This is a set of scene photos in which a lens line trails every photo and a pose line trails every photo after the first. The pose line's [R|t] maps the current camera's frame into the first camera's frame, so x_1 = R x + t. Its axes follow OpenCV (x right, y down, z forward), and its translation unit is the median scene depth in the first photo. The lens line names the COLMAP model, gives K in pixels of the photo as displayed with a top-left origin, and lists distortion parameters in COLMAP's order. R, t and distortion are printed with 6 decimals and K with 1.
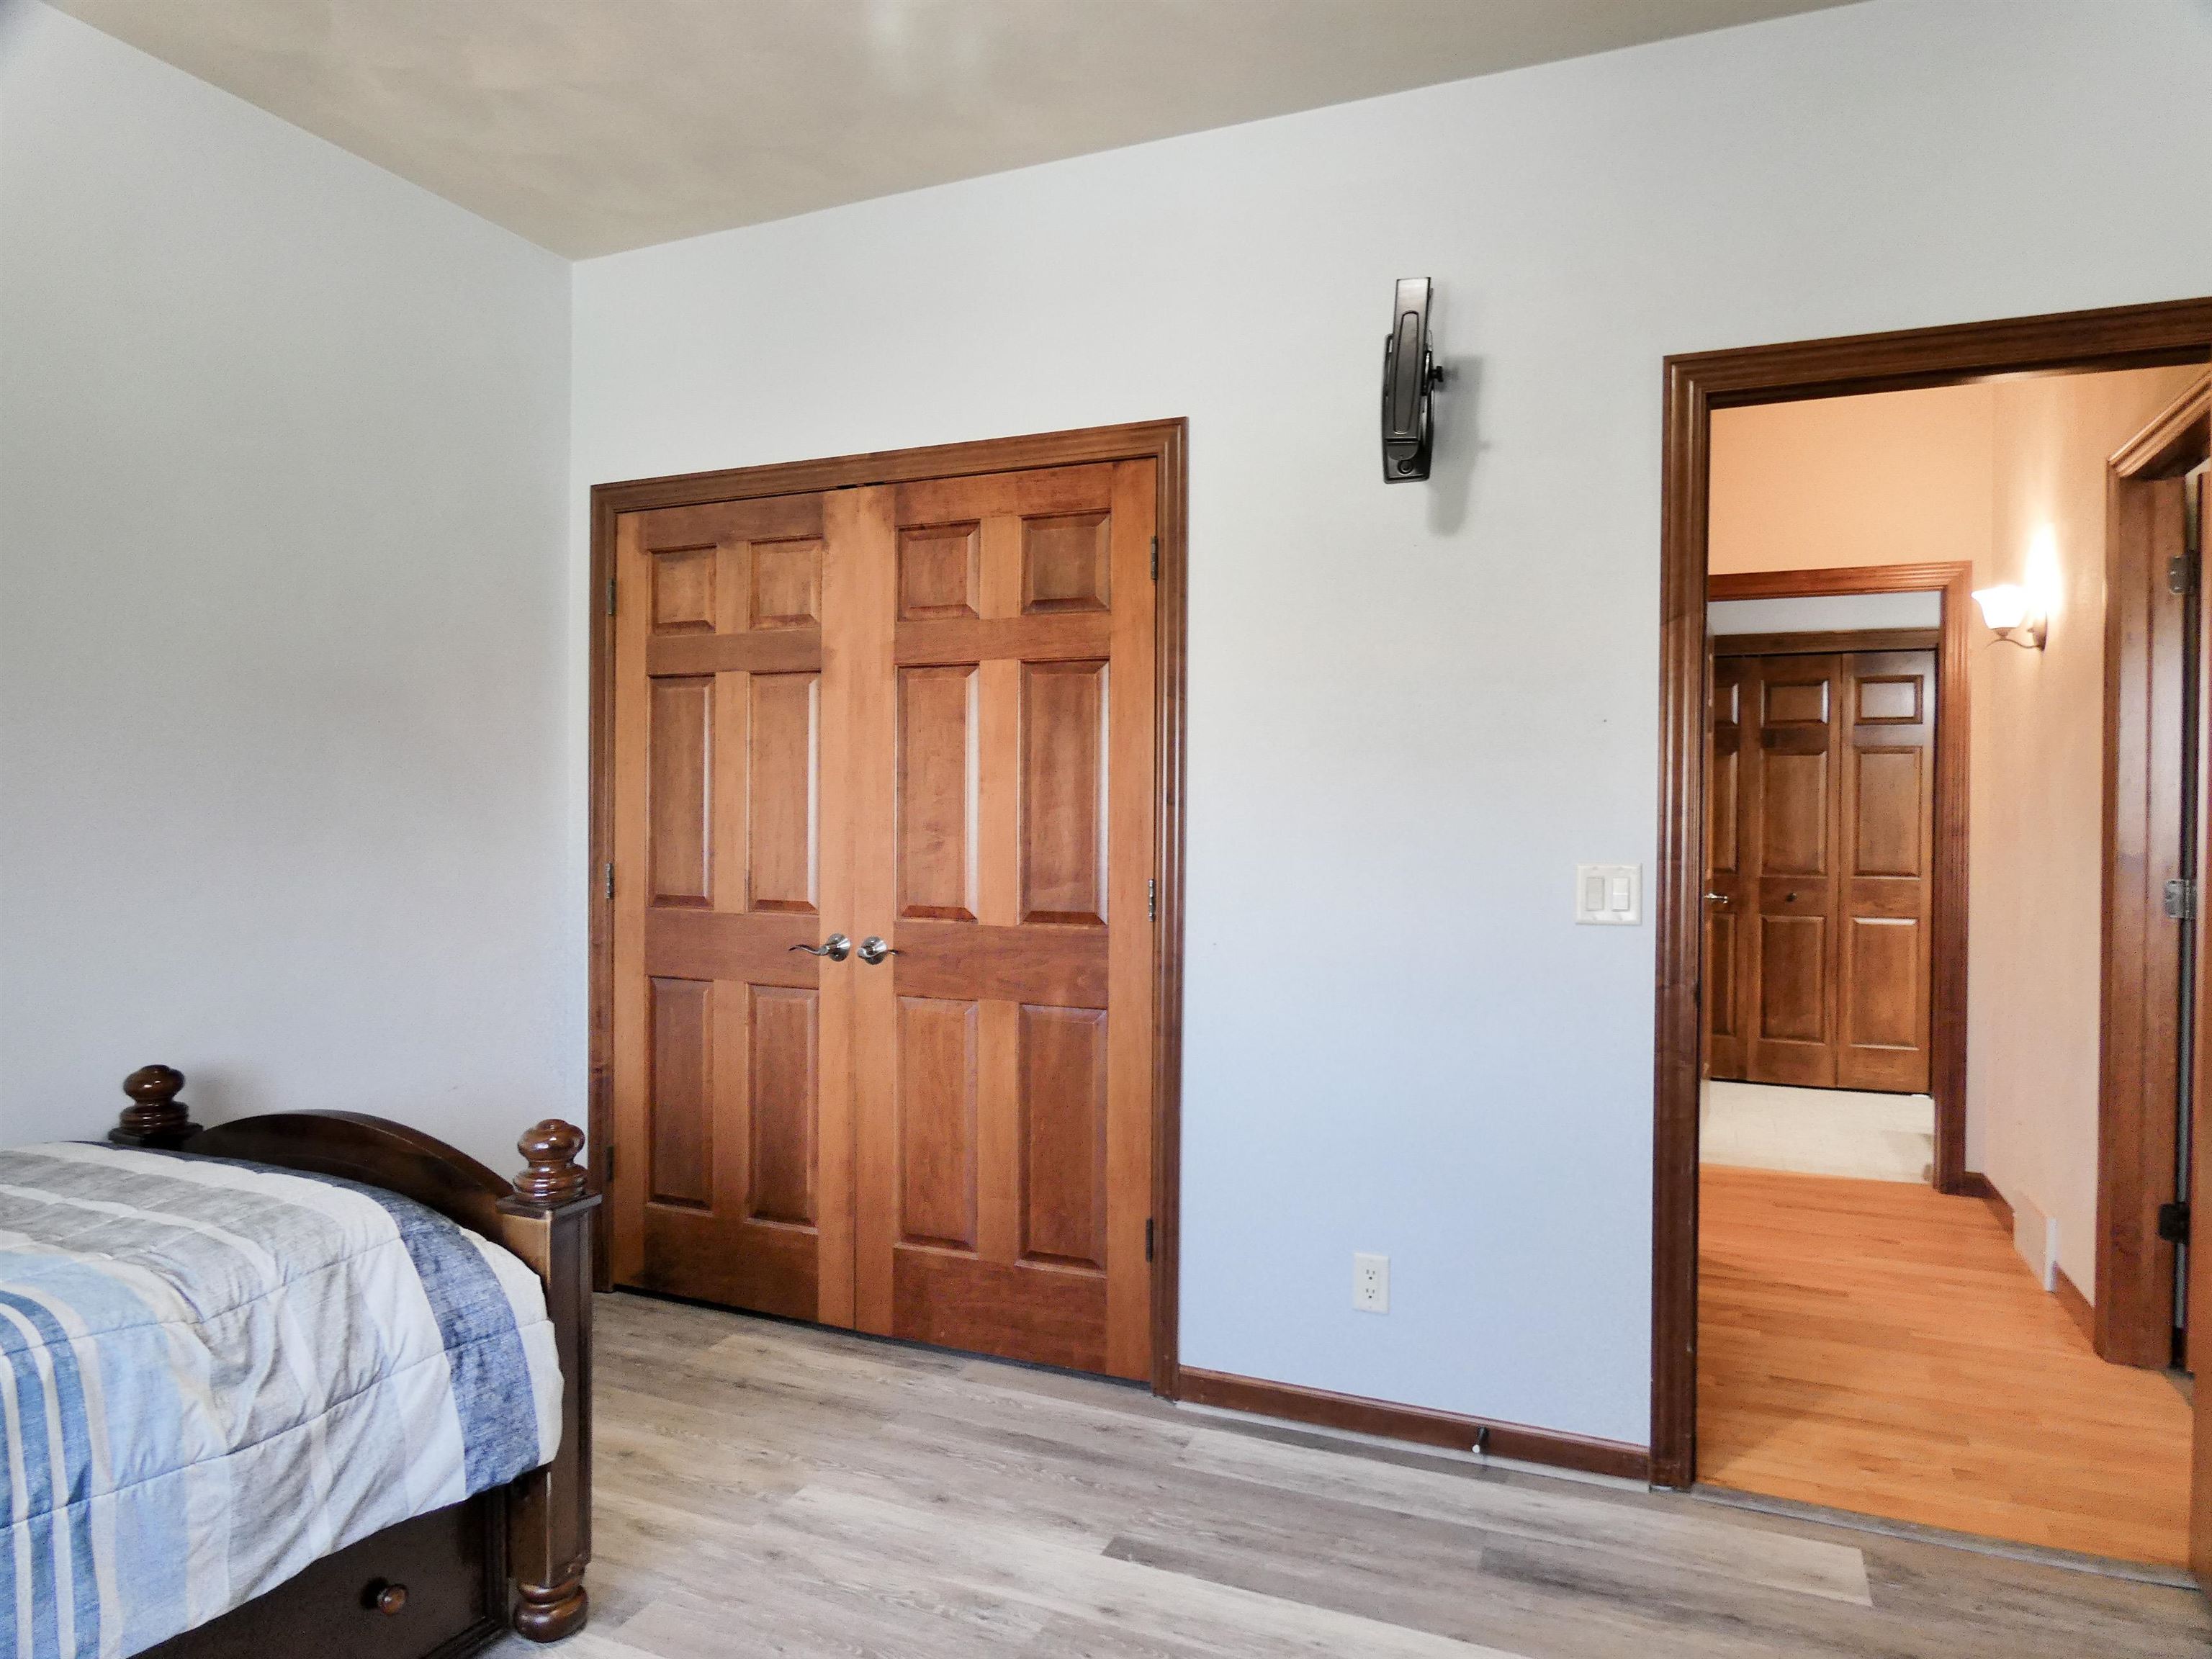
lens RADIAL K [[1365.6, 0, 1106.0], [0, 1365.6, 827.1], [0, 0, 1]] dist [-0.005193, -0.006833]
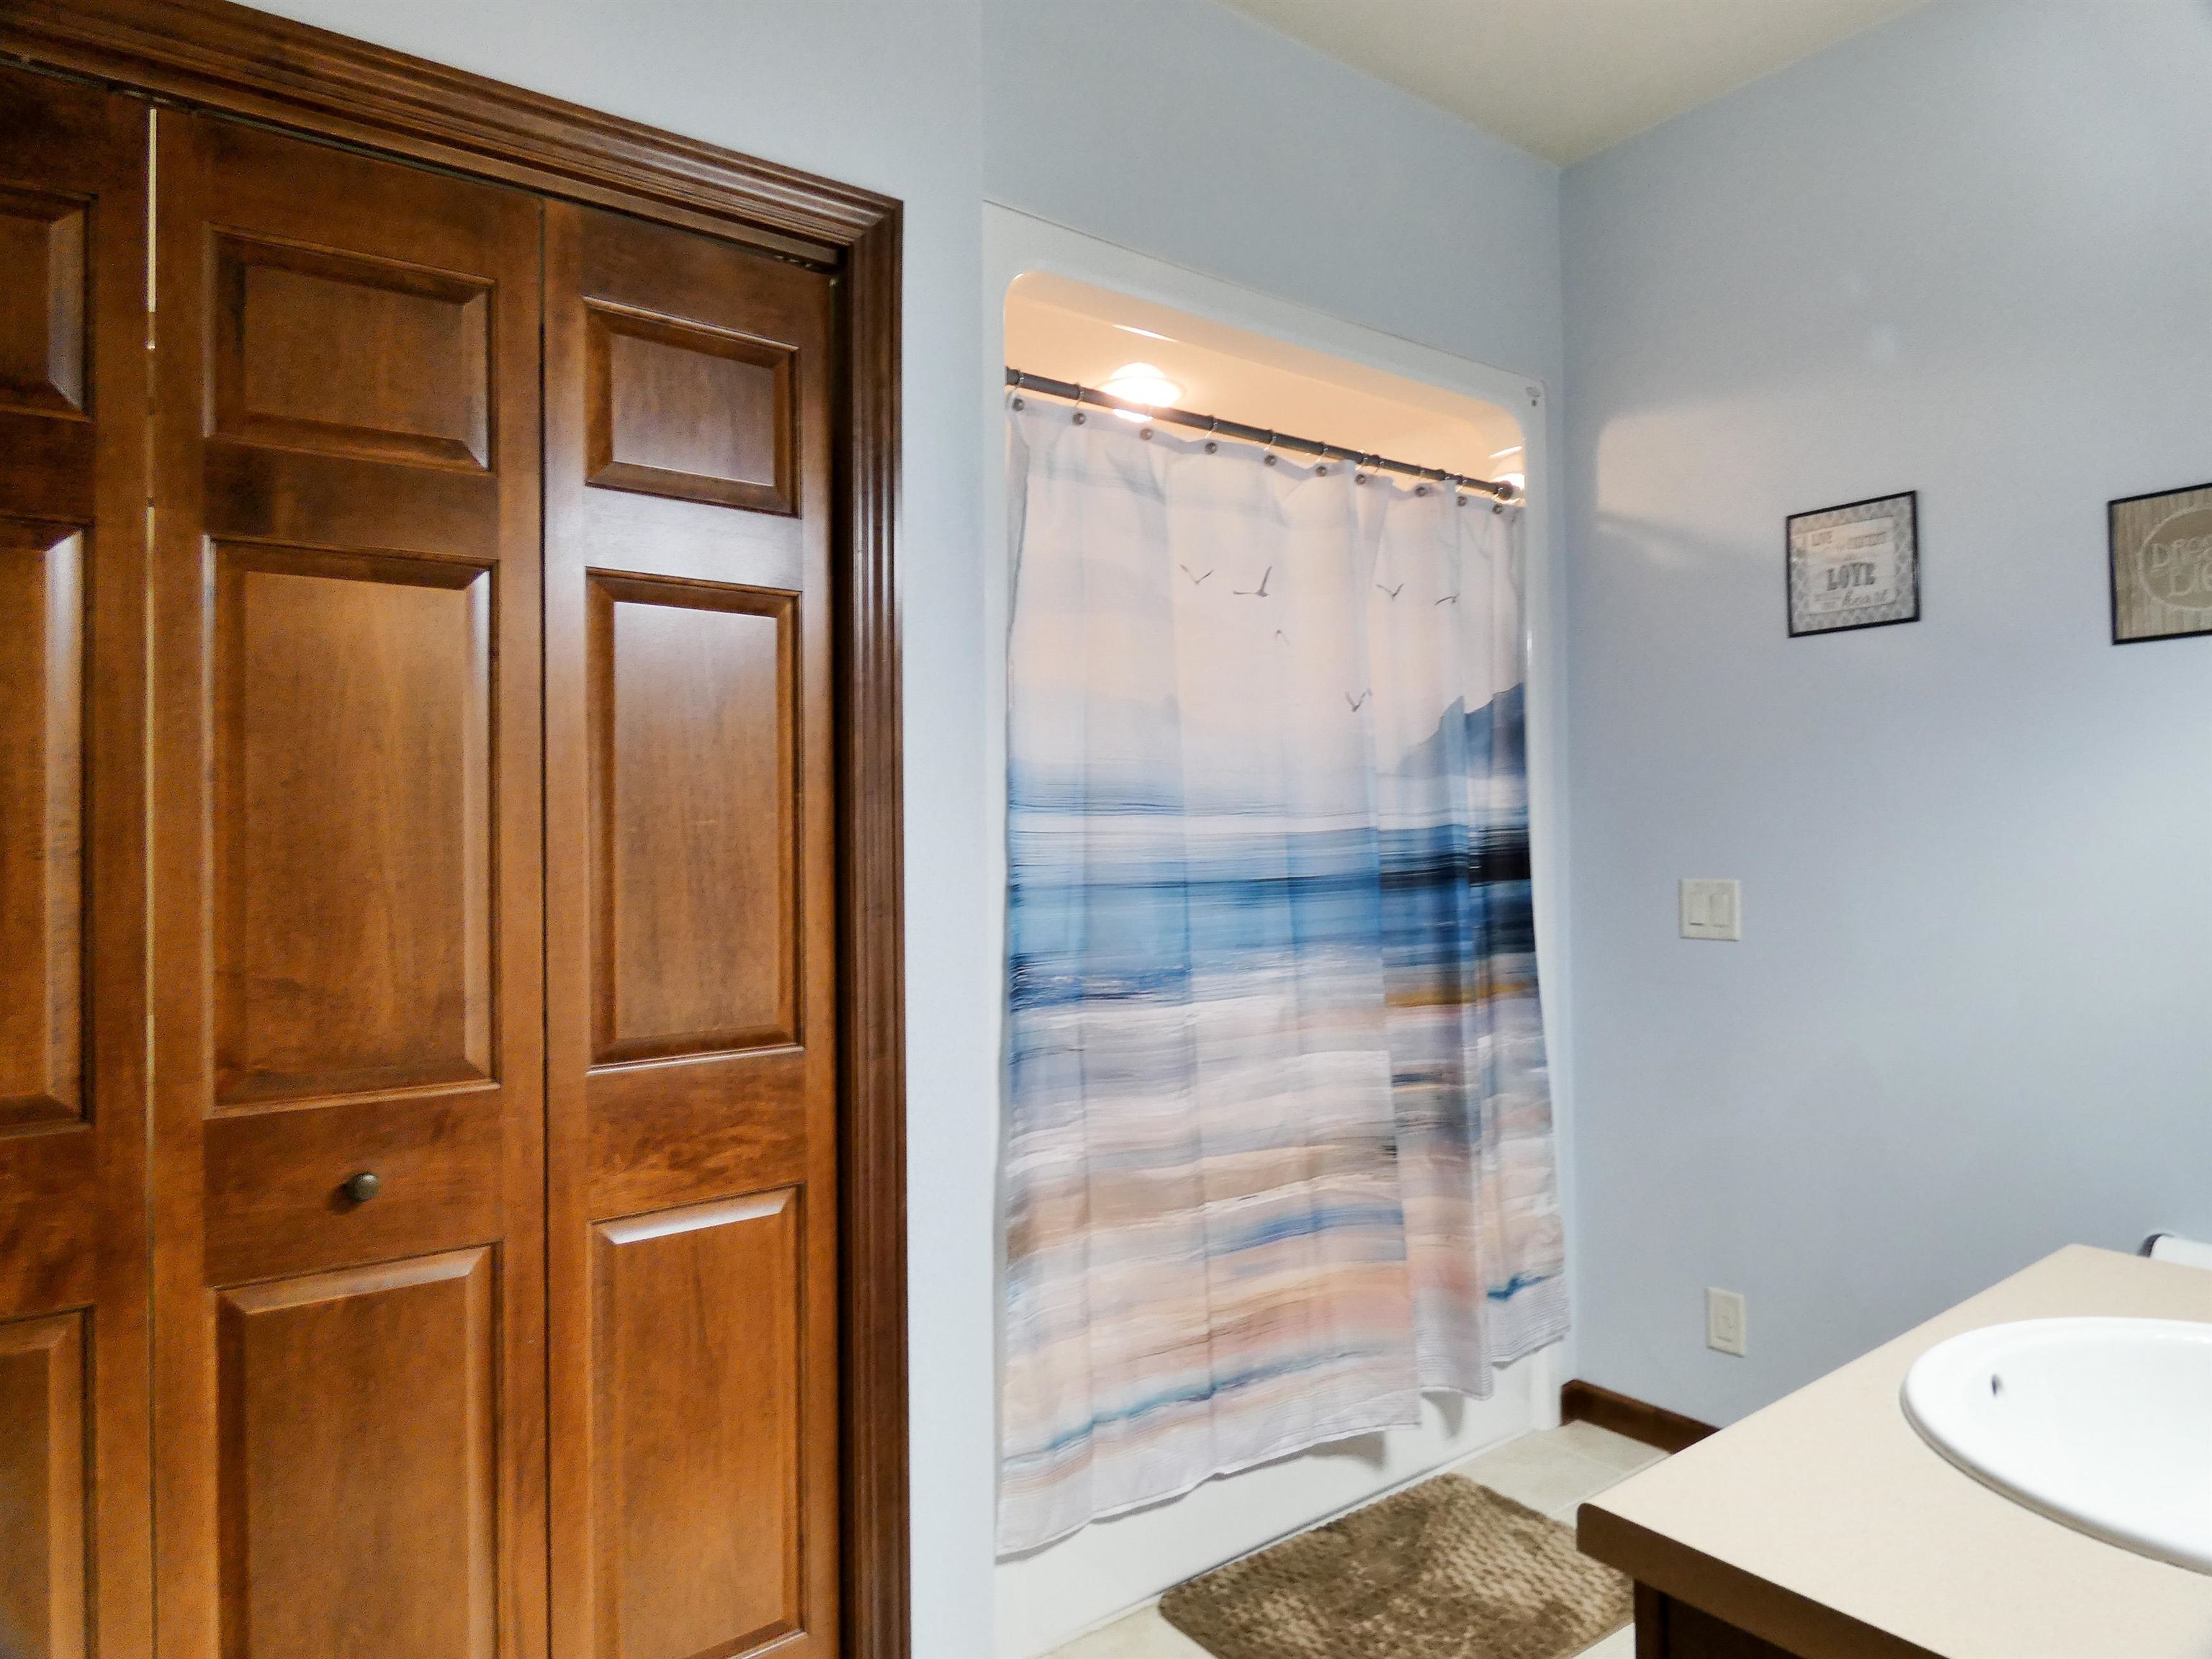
lens RADIAL K [[1365.6, 0, 1117.2], [0, 1365.6, 818.2], [0, 0, 1]] dist [-0.005193, -0.006833]
pose [[0.507694, -0.007040, 0.861509, 0.371143], [0.011587, 0.999932, 0.001343, -0.010212], [-0.861460, 0.009301, 0.507741, 0.772520]]
